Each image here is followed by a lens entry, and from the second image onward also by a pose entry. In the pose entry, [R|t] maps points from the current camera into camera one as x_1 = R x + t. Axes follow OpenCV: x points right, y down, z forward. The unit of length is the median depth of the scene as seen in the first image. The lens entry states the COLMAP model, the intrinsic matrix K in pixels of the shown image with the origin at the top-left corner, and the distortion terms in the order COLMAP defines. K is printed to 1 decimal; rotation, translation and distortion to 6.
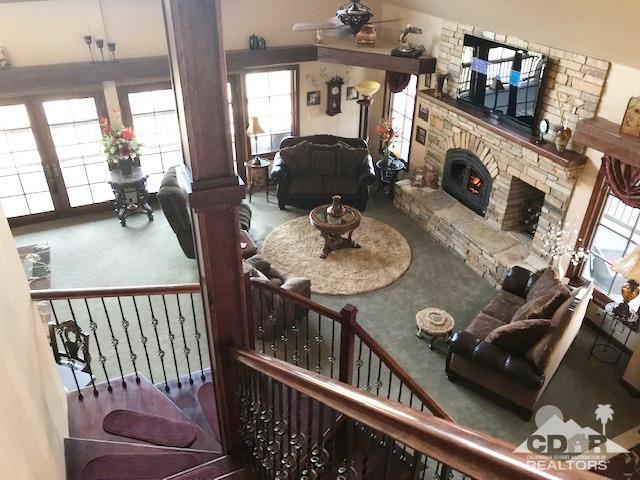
lens RADIAL K [[522.4, 0, 318.1], [0, 522.4, 233.0], [0, 0, 1]] dist [0.025904, -0.028584]
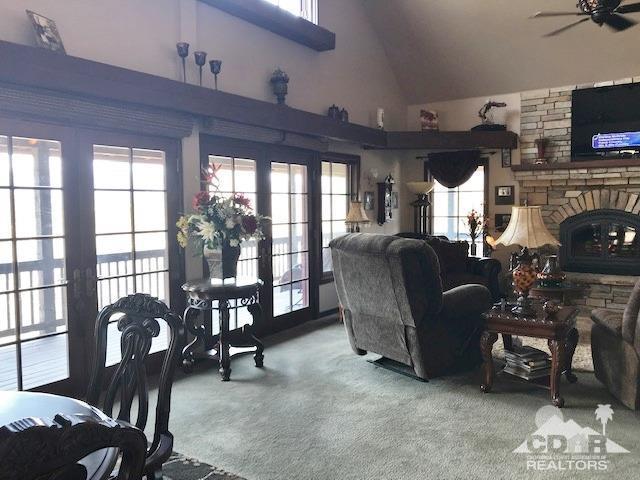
lens RADIAL K [[522.4, 0, 320.8], [0, 522.4, 238.5], [0, 0, 1]] dist [0.025904, -0.028584]
pose [[0.855228, -0.056720, 0.515138, -0.619059], [0.285458, 0.881174, -0.376891, 0.094082], [-0.432549, 0.469378, 0.769796, 0.563116]]
